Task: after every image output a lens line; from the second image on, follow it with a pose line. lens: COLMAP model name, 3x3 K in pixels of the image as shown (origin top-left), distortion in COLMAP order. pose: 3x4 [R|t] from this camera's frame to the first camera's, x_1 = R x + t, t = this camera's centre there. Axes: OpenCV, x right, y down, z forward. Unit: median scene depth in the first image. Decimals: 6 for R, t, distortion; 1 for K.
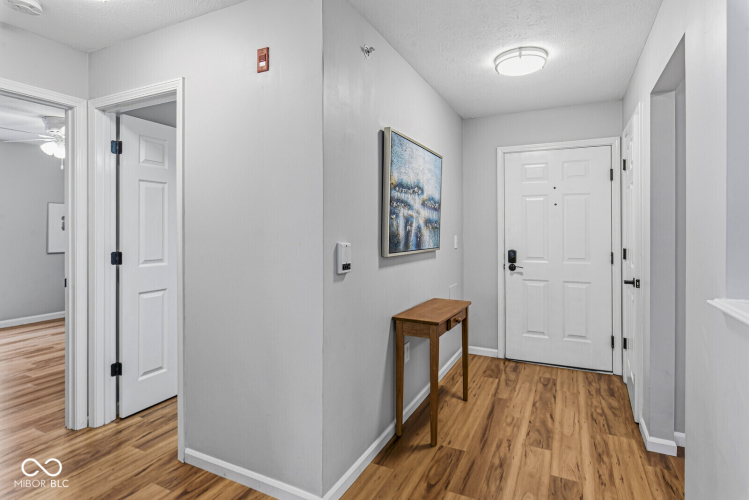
lens RADIAL K [[396.5, 0, 376.5], [0, 396.5, 228.2], [0, 0, 1]] dist [0.000328, -0.000261]
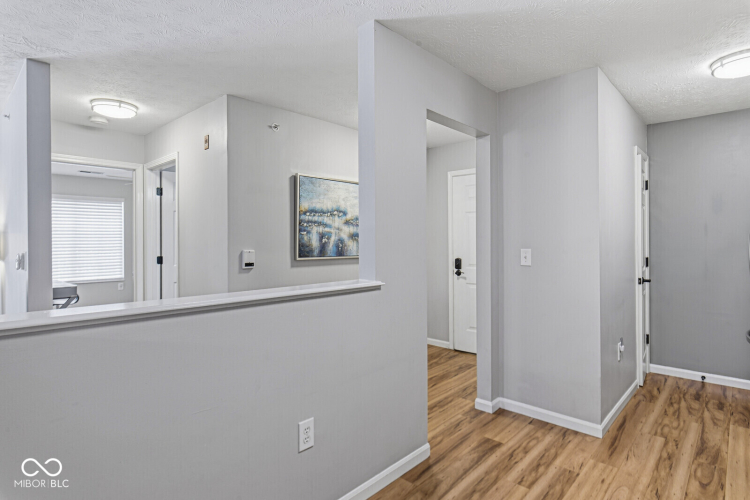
lens RADIAL K [[404.1, 0, 375.3], [0, 404.1, 240.4], [0, 0, 1]] dist [-0.004199, -0.000742]
pose [[0.959677, -0.005531, -0.281052, 0.668134], [0.006024, 0.999981, 0.000889, -0.001097], [0.281042, -0.002546, 0.959692, -0.342790]]
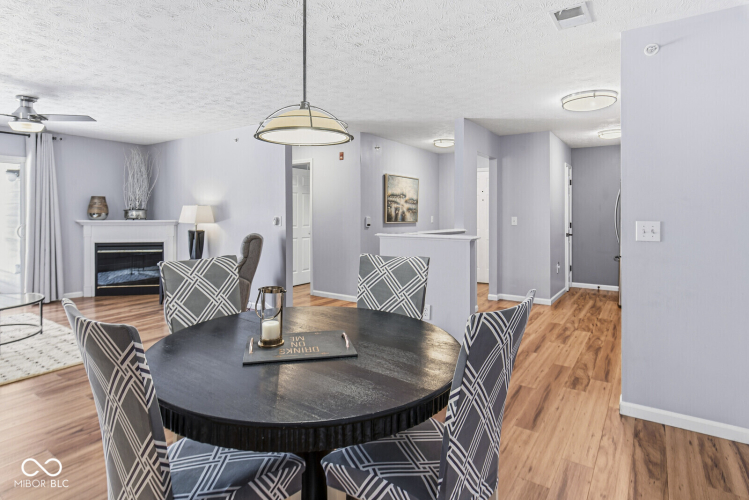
lens RADIAL K [[411.8, 0, 372.8], [0, 411.8, 215.2], [0, 0, 1]] dist [0.000932, 0.000024]
pose [[0.990174, -0.000194, -0.139838, 0.288860], [0.000650, 0.999995, 0.003211, 0.010492], [0.139837, -0.003270, 0.990169, -1.536327]]
